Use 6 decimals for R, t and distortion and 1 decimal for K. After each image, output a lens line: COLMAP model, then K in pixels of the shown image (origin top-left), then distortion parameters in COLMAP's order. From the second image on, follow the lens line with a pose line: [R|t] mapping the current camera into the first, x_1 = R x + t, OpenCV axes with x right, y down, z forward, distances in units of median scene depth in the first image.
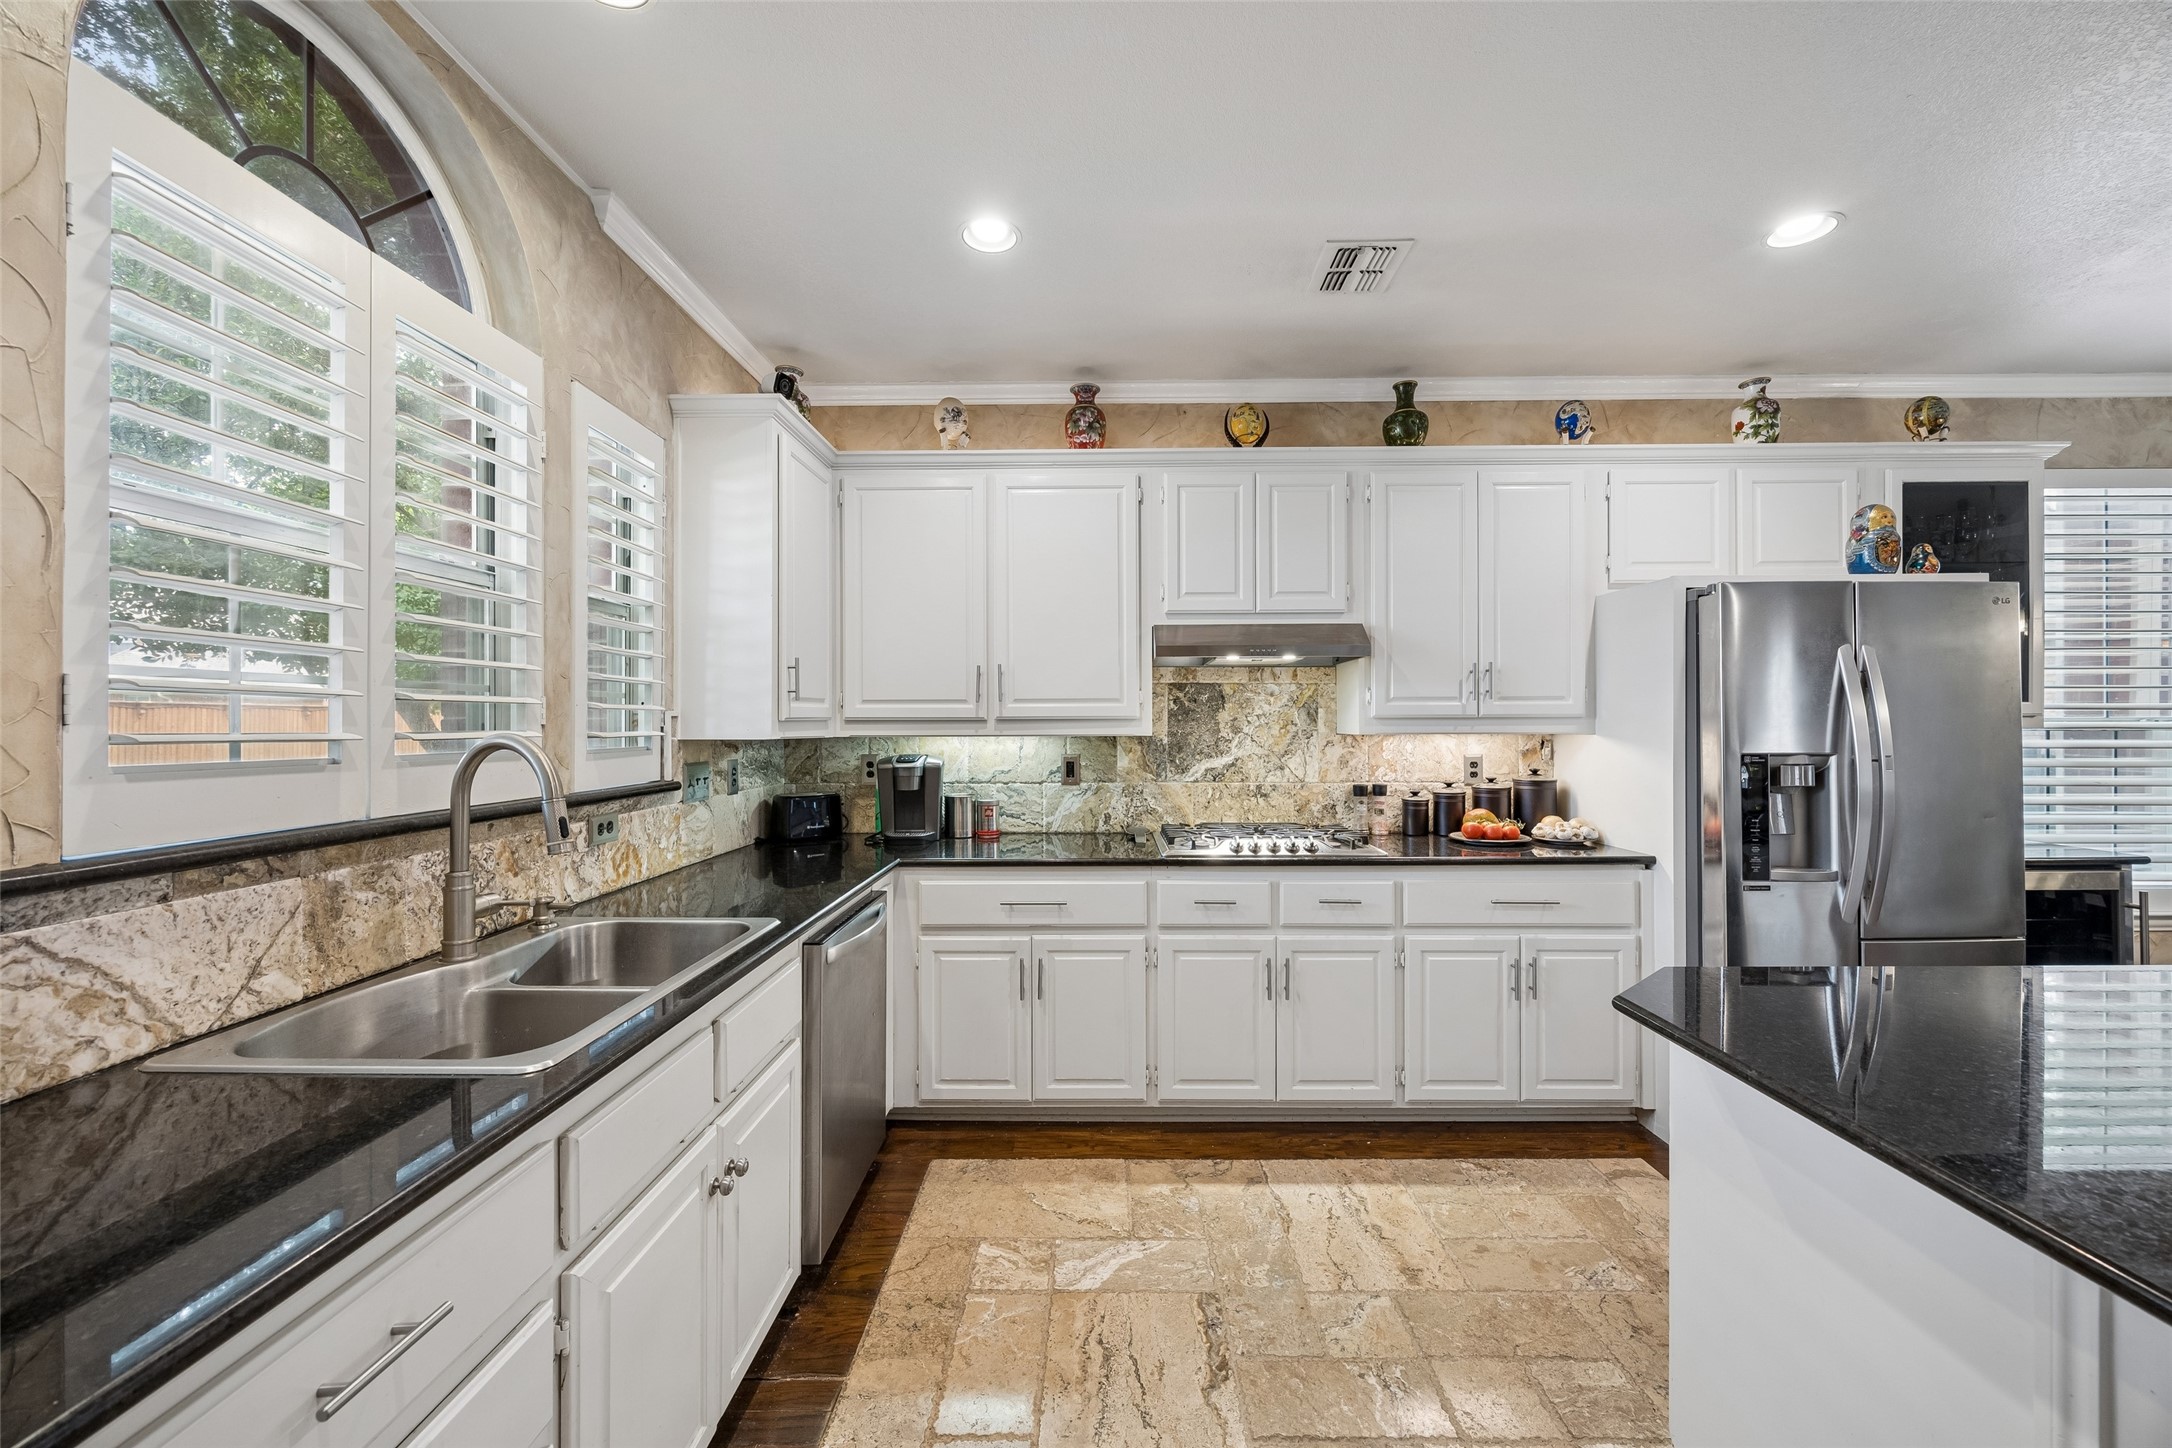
lens RADIAL K [[840.7, 0, 1086.0], [0, 840.7, 724.0], [0, 0, 1]] dist [0.000978, 0.000208]
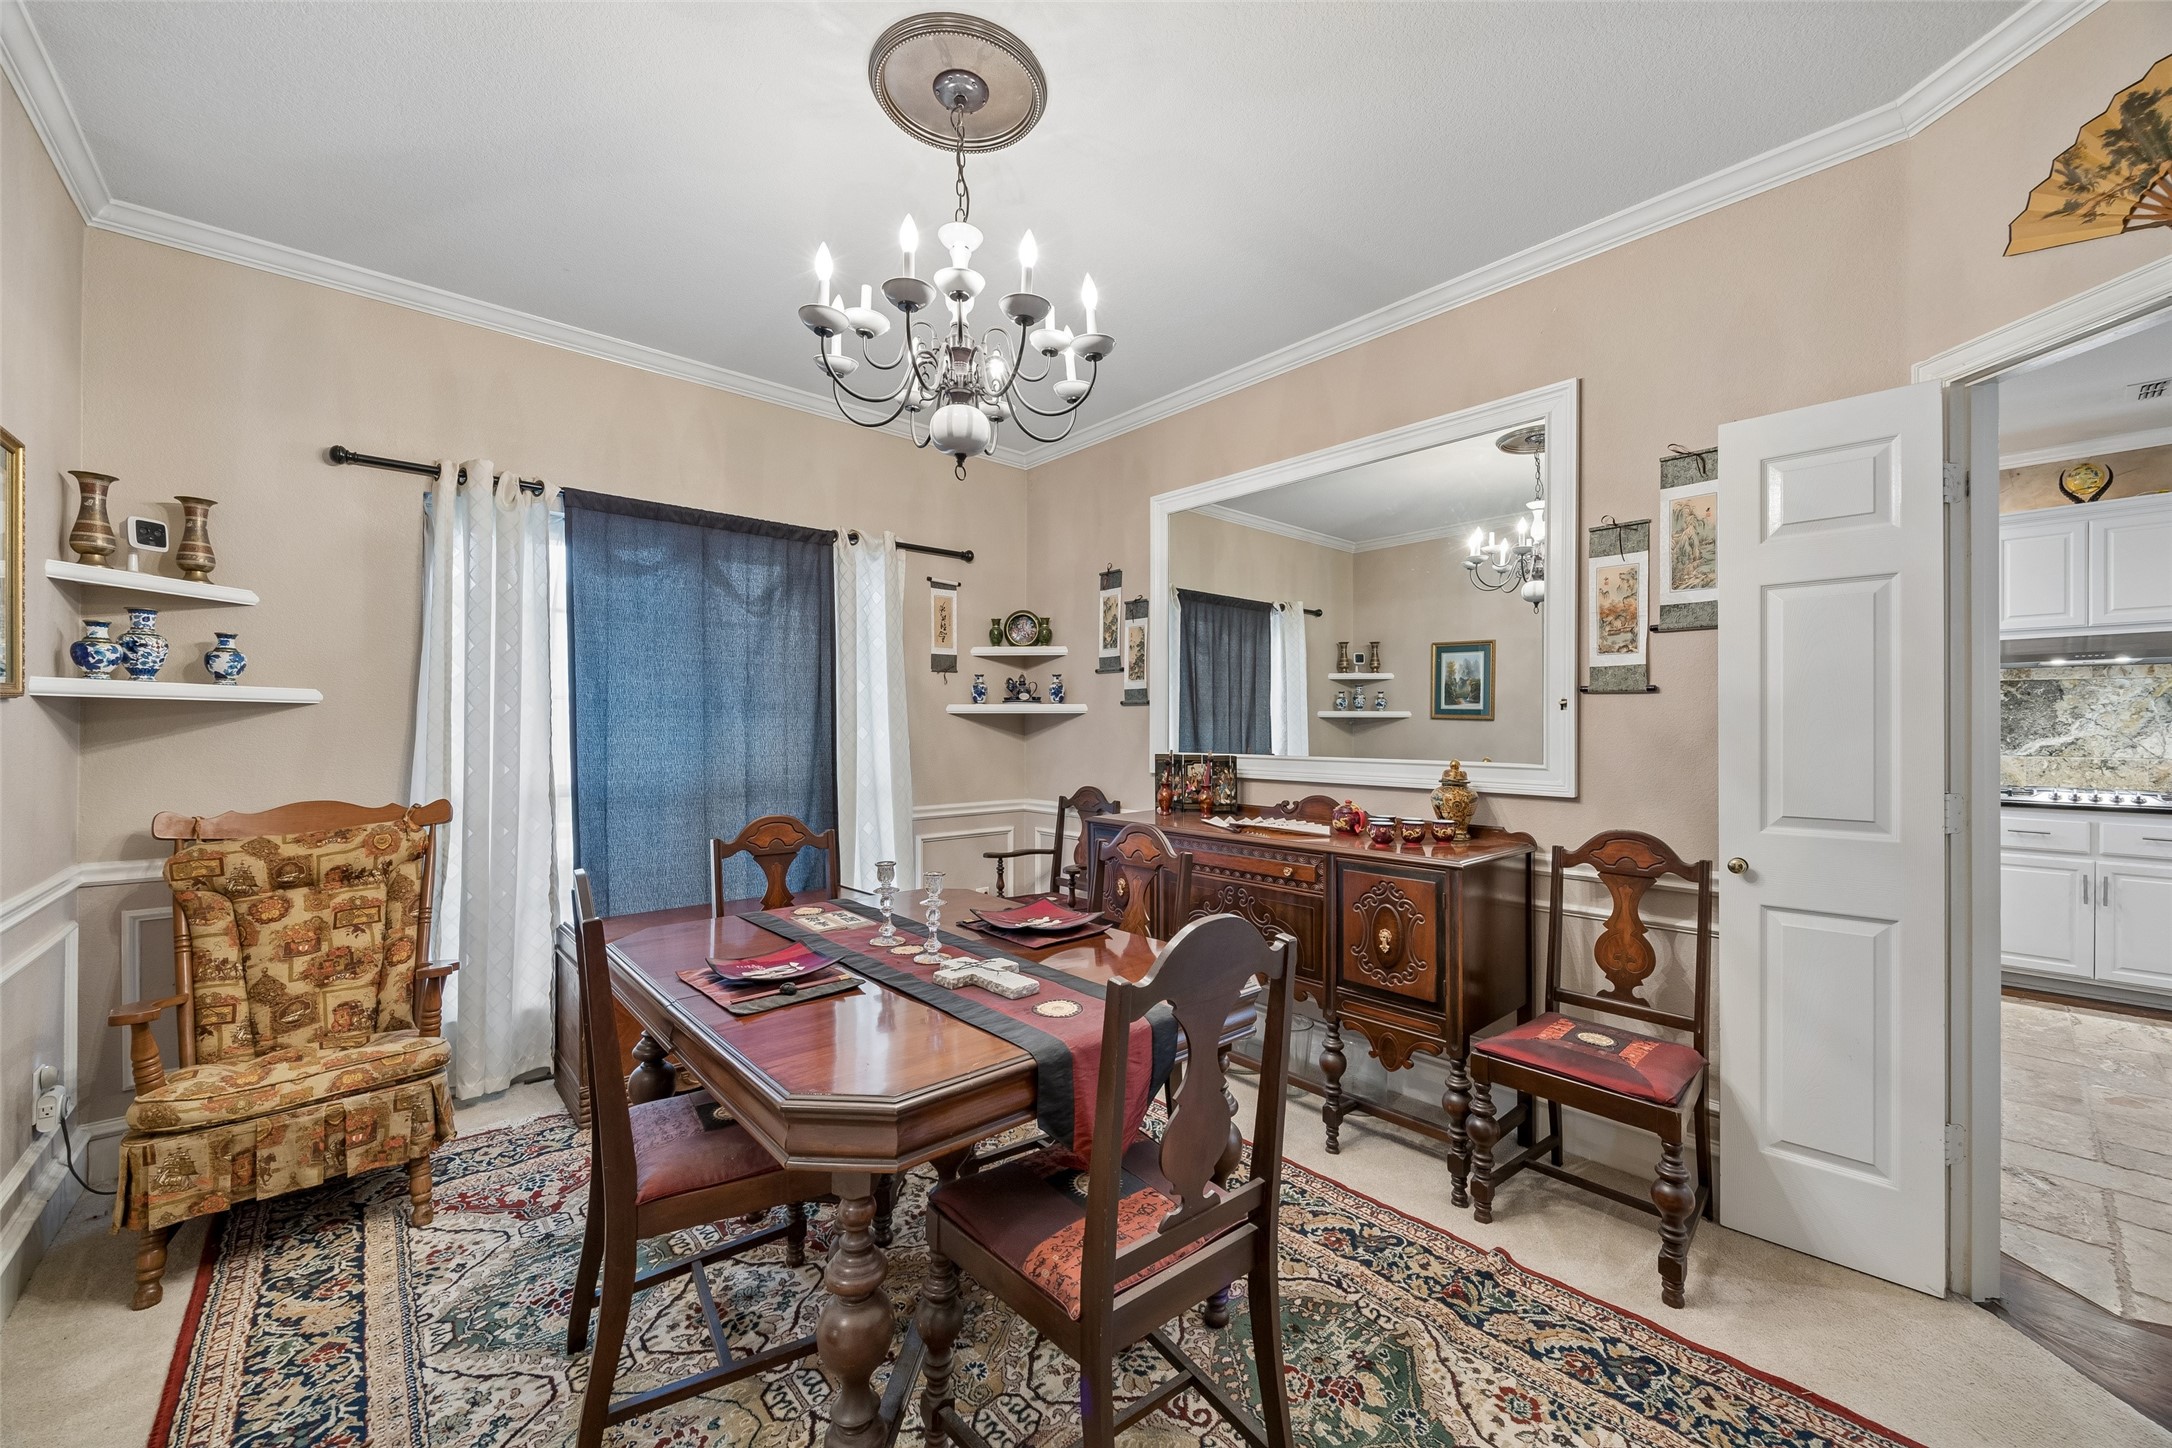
lens RADIAL K [[840.7, 0, 1086.0], [0, 840.7, 724.0], [0, 0, 1]] dist [0.000978, 0.000208]
pose [[0.692499, 0.003118, -0.721412, 0.059666], [-0.003488, 0.999993, 0.000973, 0.023354], [0.721410, 0.001842, 0.692506, -0.965982]]
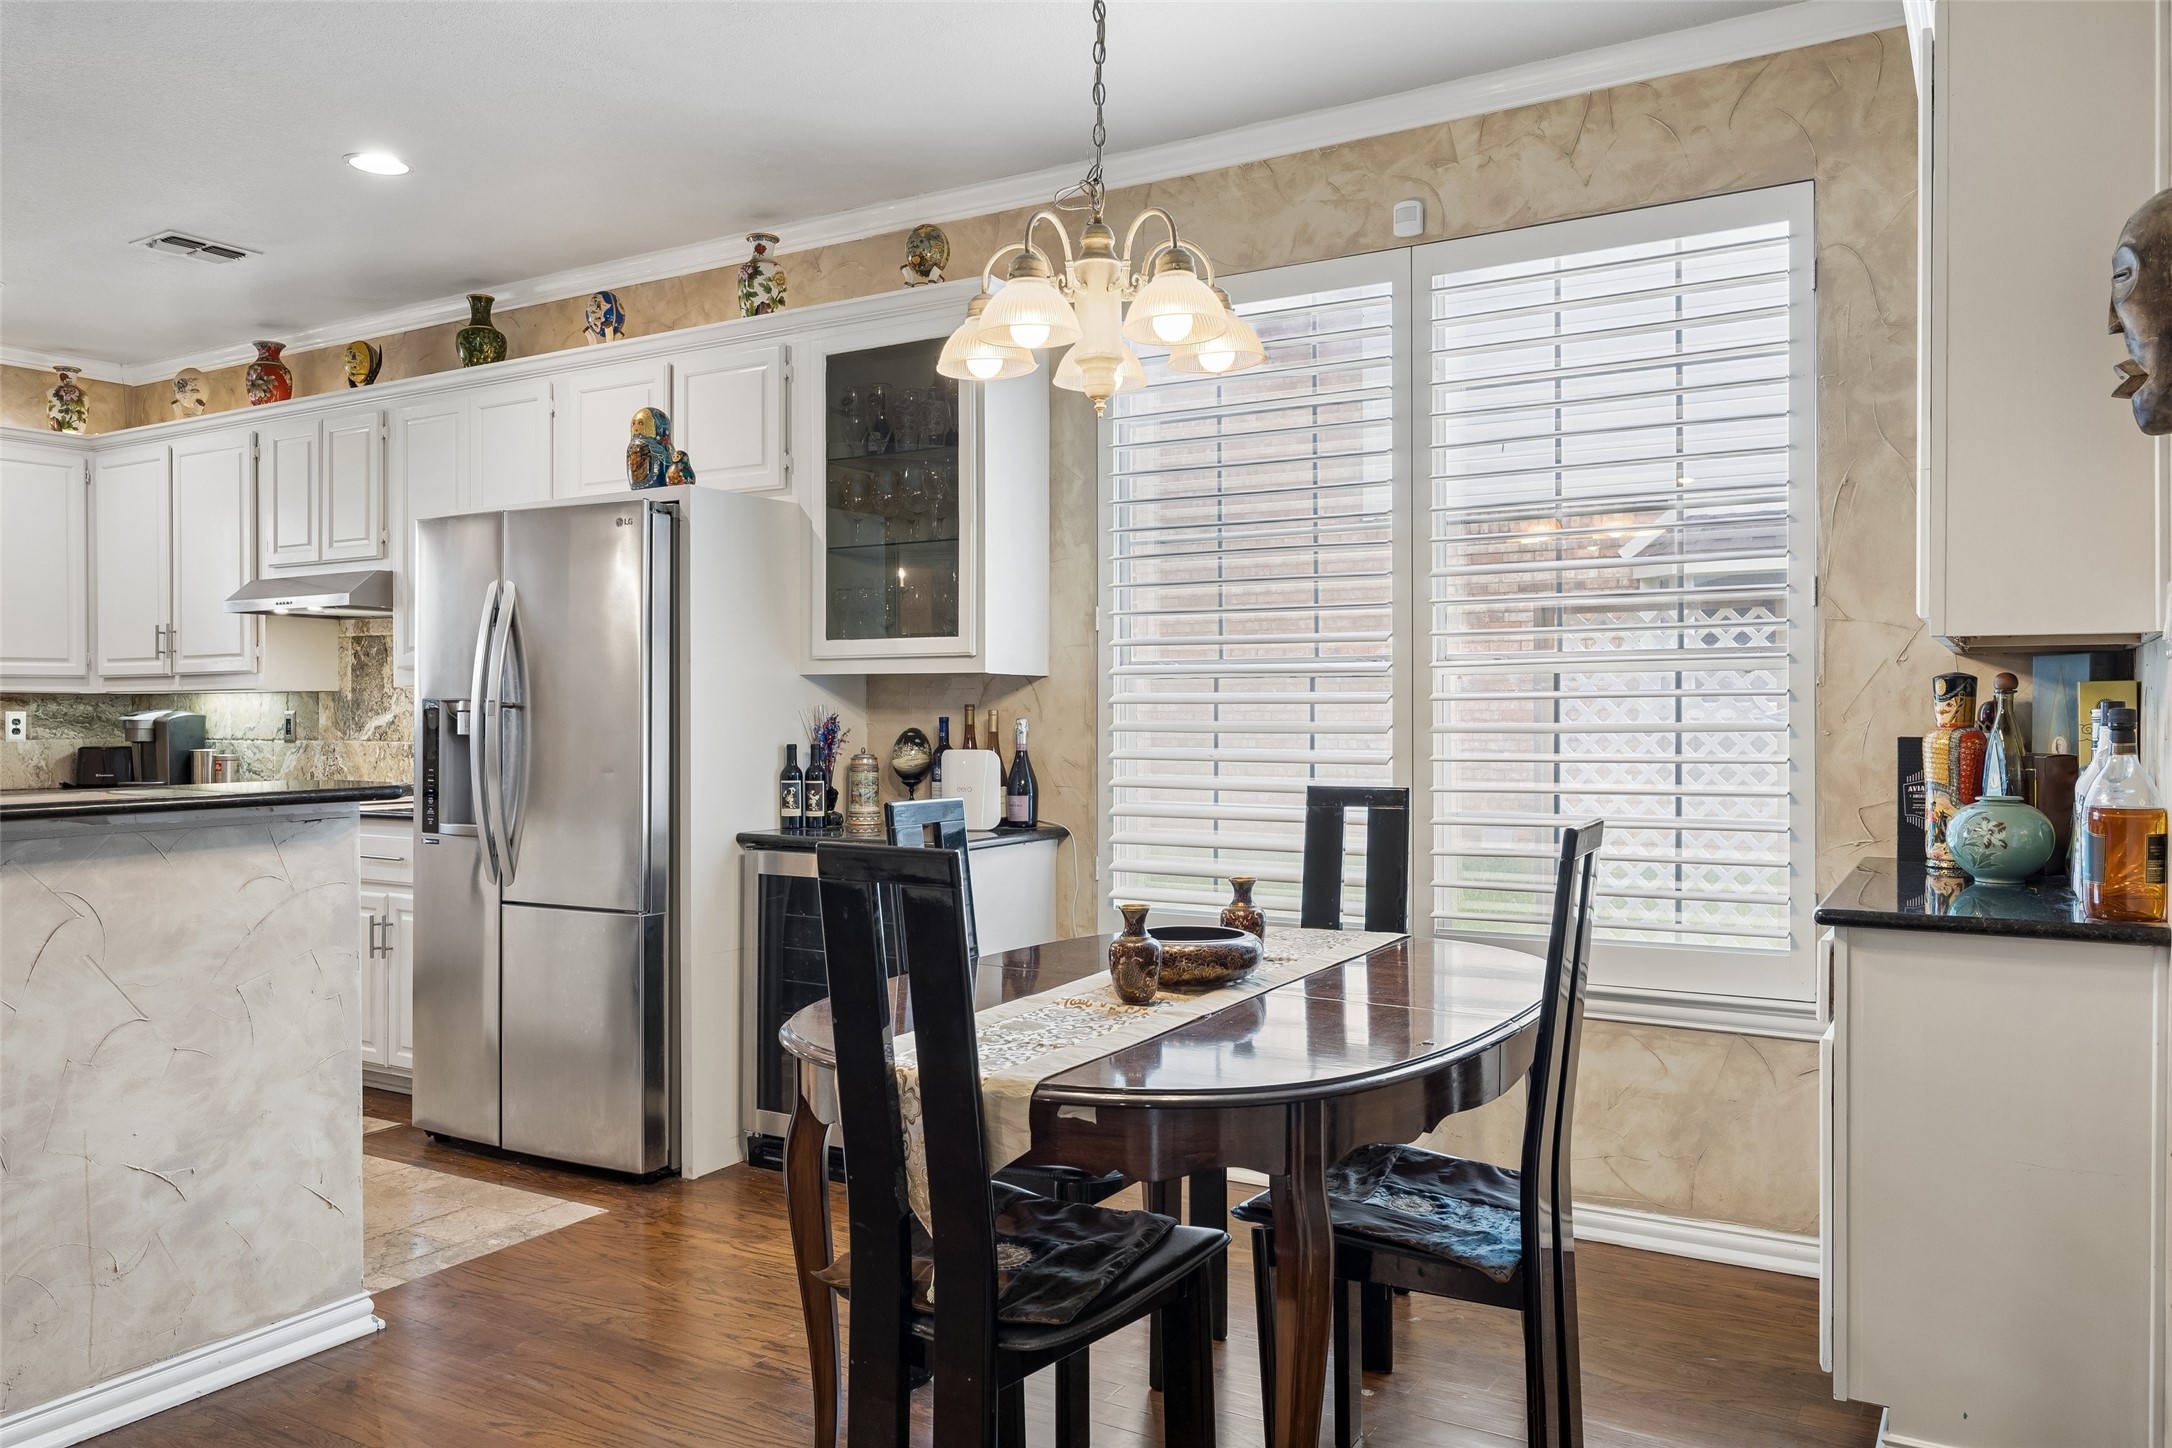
lens RADIAL K [[1602.7, 0, 1086.0], [0, 1602.7, 724.0], [0, 0, 1]] dist [-0.001029, 0.000557]
pose [[0.855273, 0.005147, -0.518152, 1.758928], [-0.000664, 0.999961, 0.008837, 0.033949], [0.518177, -0.007214, 0.855243, -0.123335]]
